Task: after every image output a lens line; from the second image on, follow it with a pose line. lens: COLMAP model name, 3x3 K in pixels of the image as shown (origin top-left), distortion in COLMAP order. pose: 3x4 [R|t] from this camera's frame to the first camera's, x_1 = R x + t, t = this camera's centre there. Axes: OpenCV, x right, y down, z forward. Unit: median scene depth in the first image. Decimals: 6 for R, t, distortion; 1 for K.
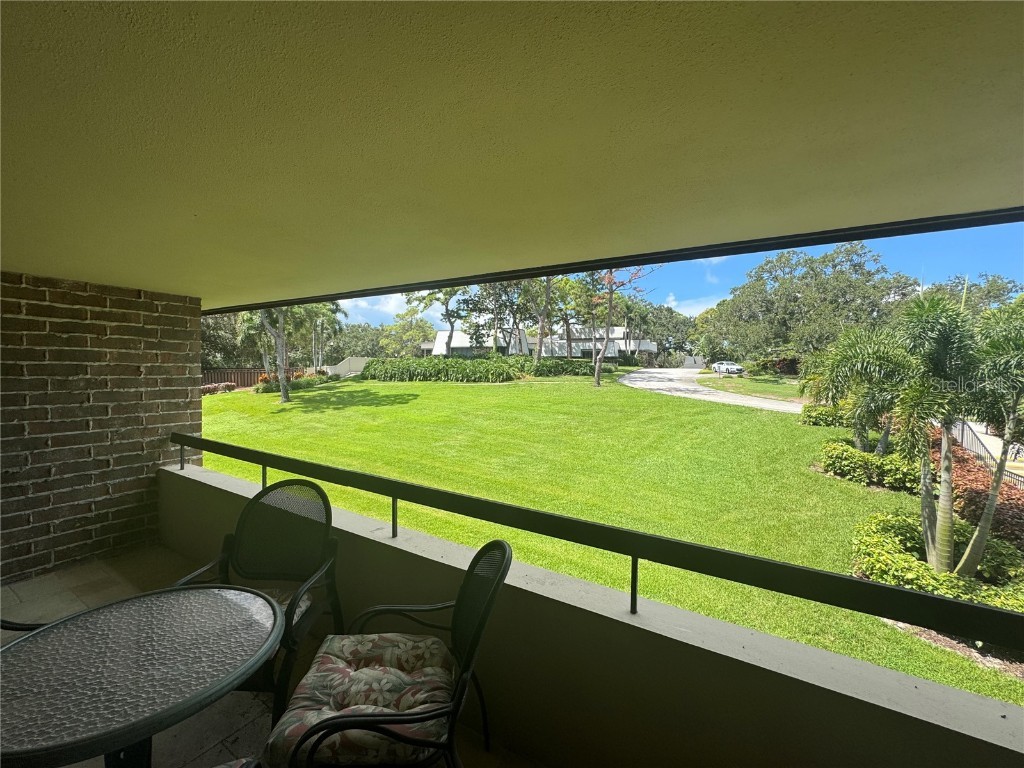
lens RADIAL K [[409.1, 0, 511.1], [0, 409.1, 384.1], [0, 0, 1]] dist [-0.004606, 0.000680]
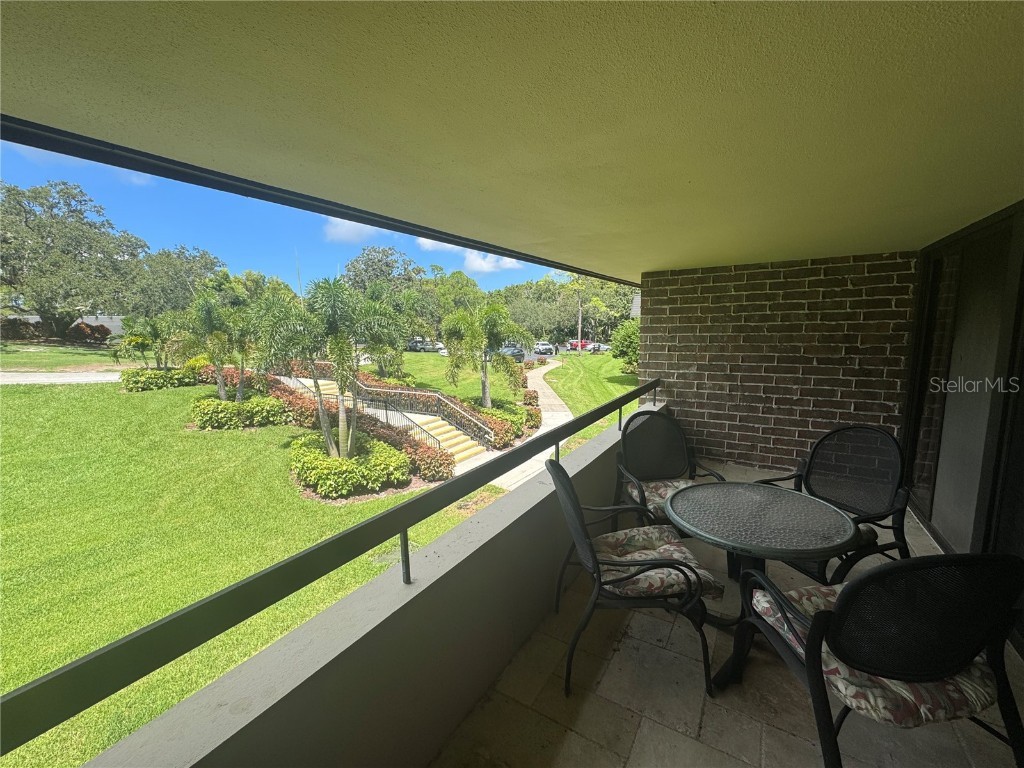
lens RADIAL K [[409.1, 0, 511.1], [0, 409.1, 384.1], [0, 0, 1]] dist [-0.004606, 0.000680]
pose [[0.022891, -0.155148, 0.987626, -0.089595], [0.058440, 0.986403, 0.153601, -0.005014], [-0.998028, 0.054201, 0.031647, 0.068302]]
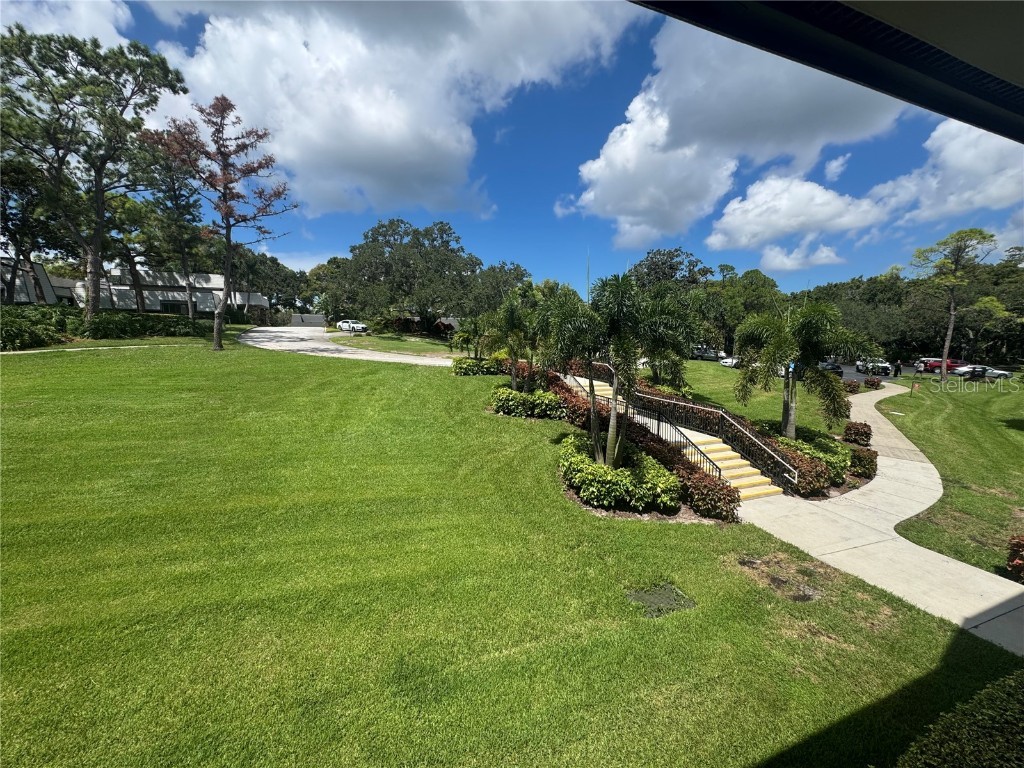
lens RADIAL K [[409.1, 0, 511.1], [0, 409.1, 384.1], [0, 0, 1]] dist [-0.004606, 0.000680]
pose [[0.616612, -0.107162, 0.779940, -0.057622], [0.027995, 0.993051, 0.114310, -0.003126], [-0.786769, -0.048651, 0.615327, 0.087325]]
